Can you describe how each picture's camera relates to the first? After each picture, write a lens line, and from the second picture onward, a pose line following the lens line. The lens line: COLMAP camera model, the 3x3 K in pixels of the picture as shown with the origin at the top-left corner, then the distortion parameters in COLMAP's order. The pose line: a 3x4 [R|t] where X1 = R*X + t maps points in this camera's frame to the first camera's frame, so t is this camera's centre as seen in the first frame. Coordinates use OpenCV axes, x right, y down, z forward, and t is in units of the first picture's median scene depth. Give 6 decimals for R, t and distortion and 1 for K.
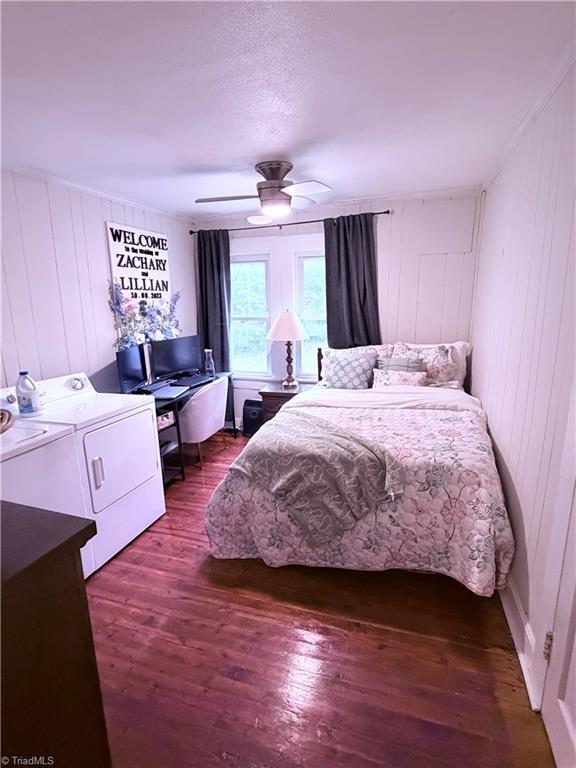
lens RADIAL K [[380.4, 0, 289.9], [0, 380.4, 385.6], [0, 0, 1]] dist [-0.000586, 0.003310]
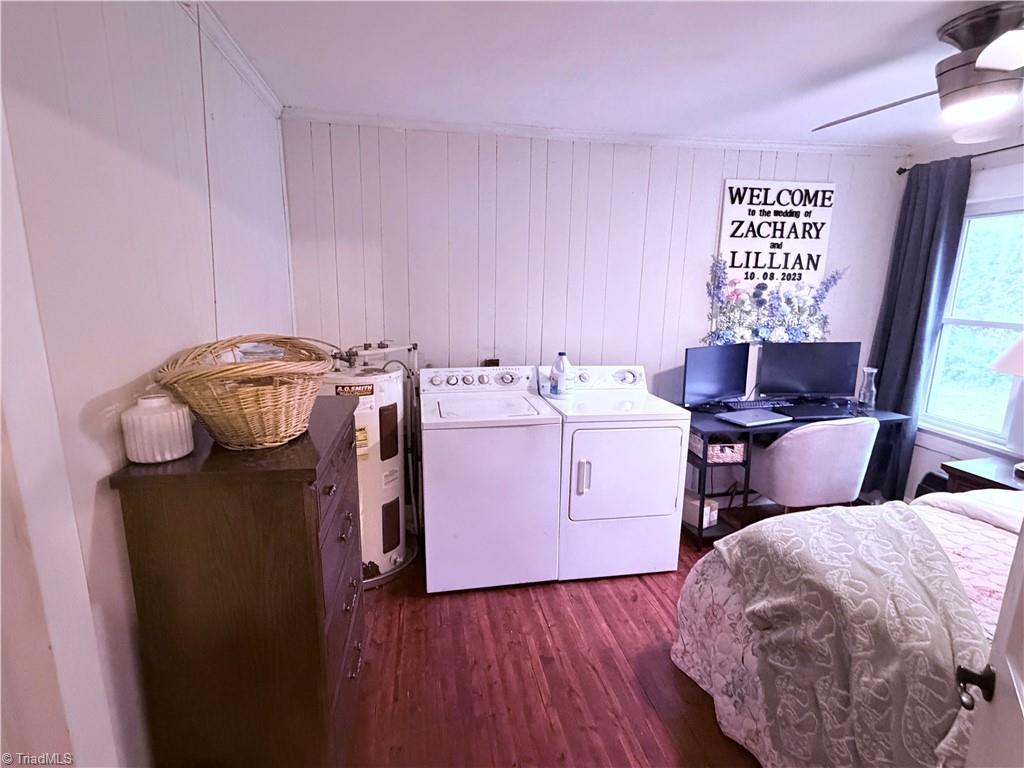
lens RADIAL K [[507.2, 0, 513.0], [0, 507.2, 387.3], [0, 0, 1]] dist [-0.000586, 0.003310]
pose [[0.476086, 0.200381, -0.856265, 0.256290], [-0.211092, 0.971265, 0.109926, -0.045501], [0.853687, 0.128416, 0.504705, 0.167069]]
